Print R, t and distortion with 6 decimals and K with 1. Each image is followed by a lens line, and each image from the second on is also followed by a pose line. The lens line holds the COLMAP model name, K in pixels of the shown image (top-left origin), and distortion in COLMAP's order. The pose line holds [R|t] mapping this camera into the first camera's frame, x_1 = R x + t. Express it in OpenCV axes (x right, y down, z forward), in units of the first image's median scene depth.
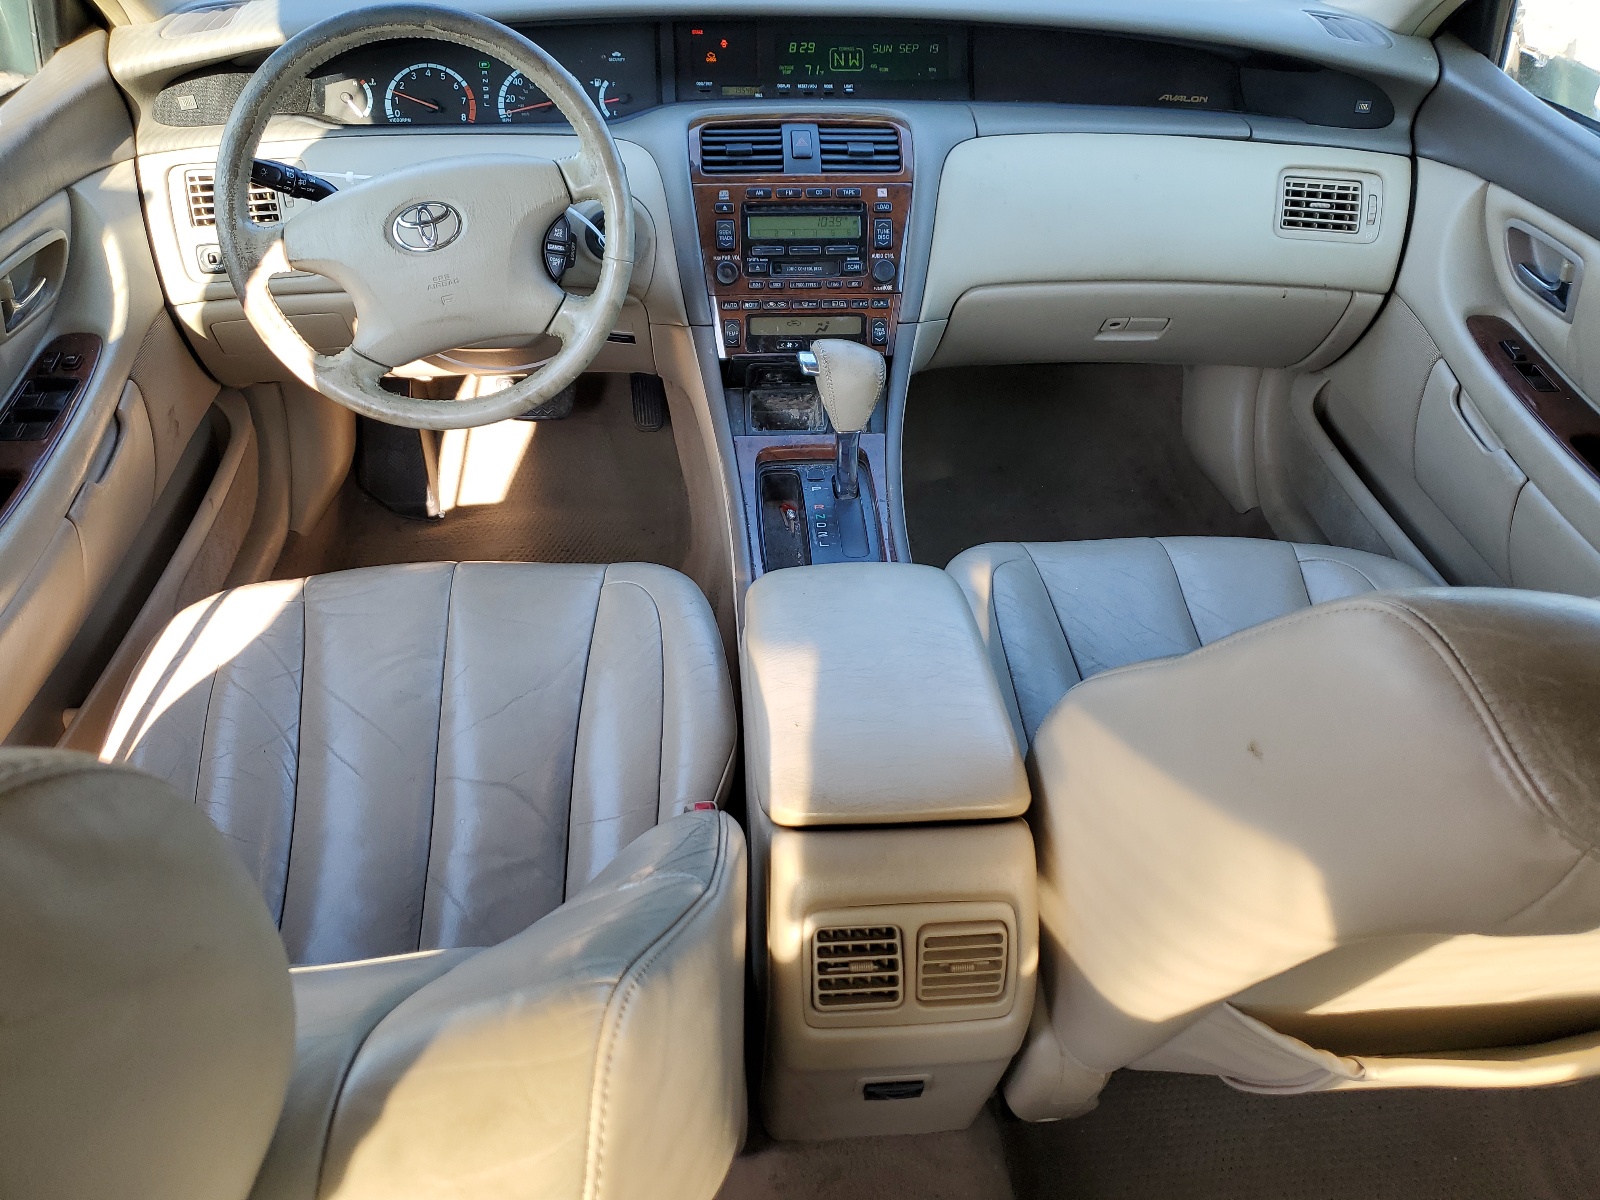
lens RADIAL K [[1215.1, 0, 801.8], [0, 1215.1, 599.1], [0, 0, 1]] dist [0.001026, -0.001621]
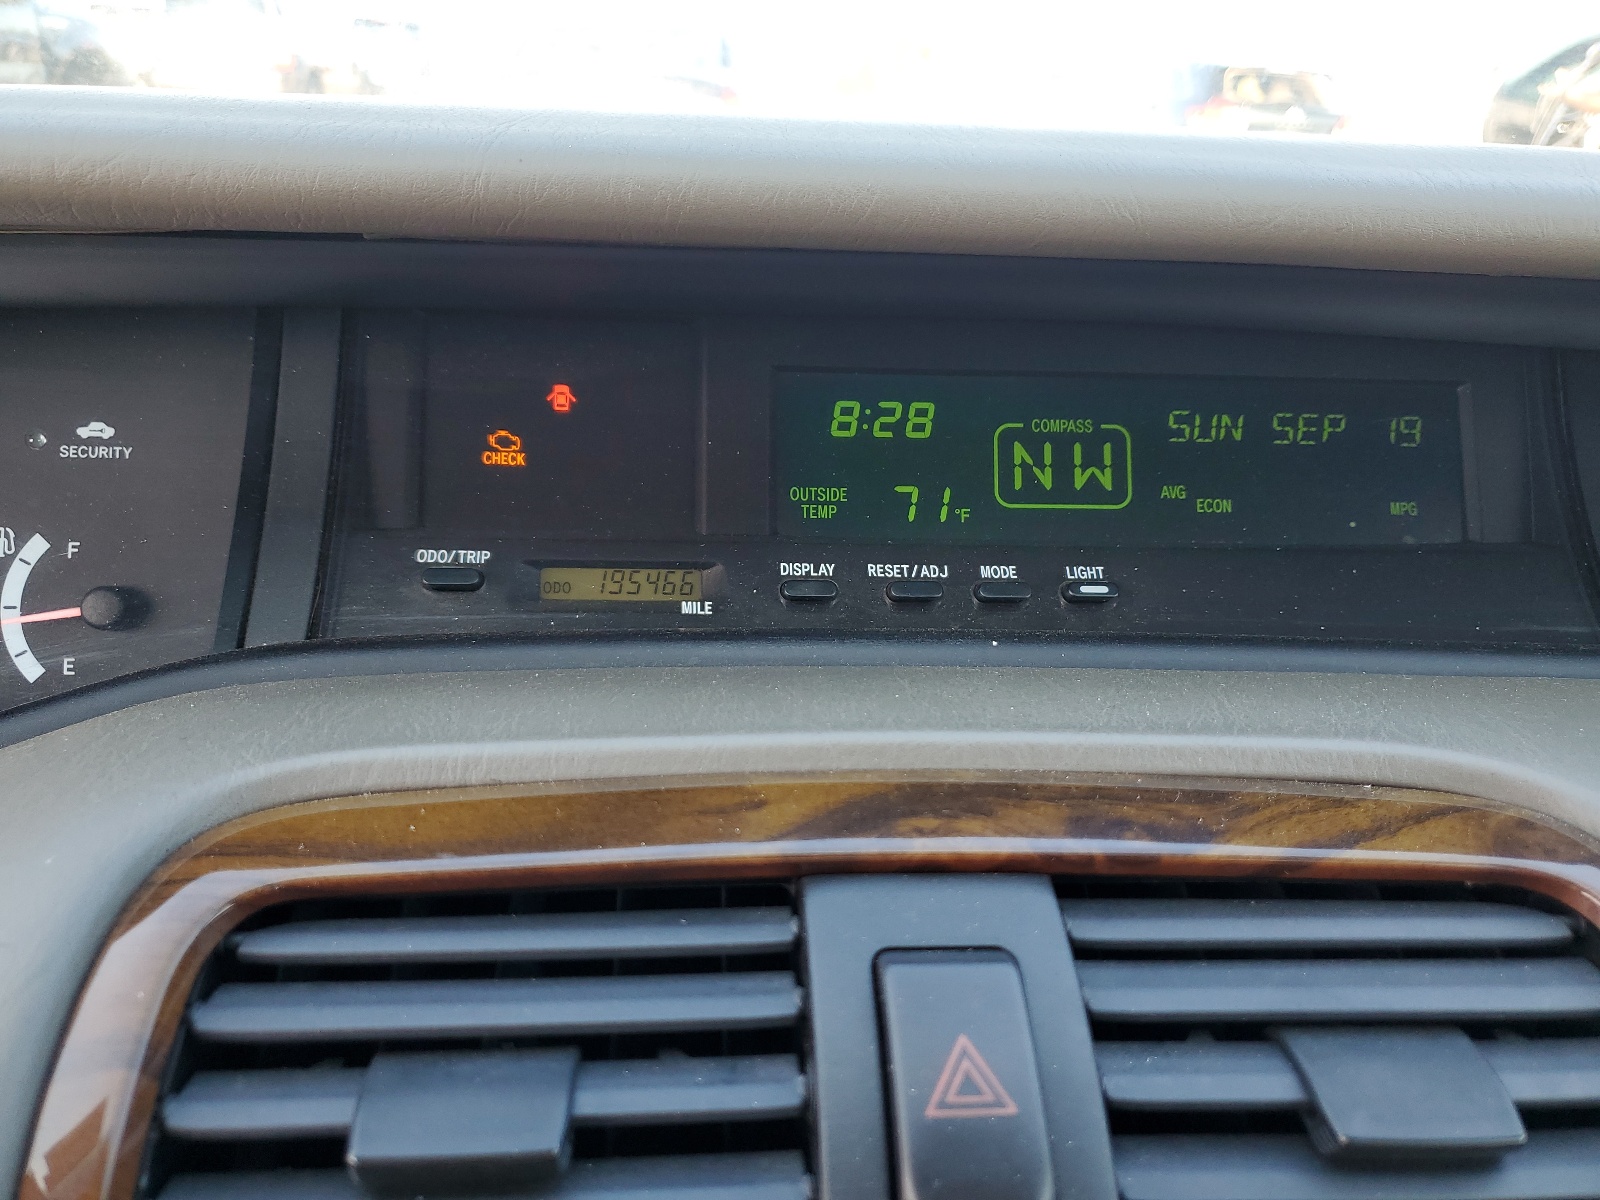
lens RADIAL K [[1215.1, 0, 799.1], [0, 1215.1, 600.0], [0, 0, 1]] dist [0.001026, -0.001621]
pose [[0.999896, 0.014147, 0.002659, -0.016828], [-0.012693, 0.953617, -0.300755, -0.346962], [-0.006791, 0.300690, 0.953698, 0.781757]]
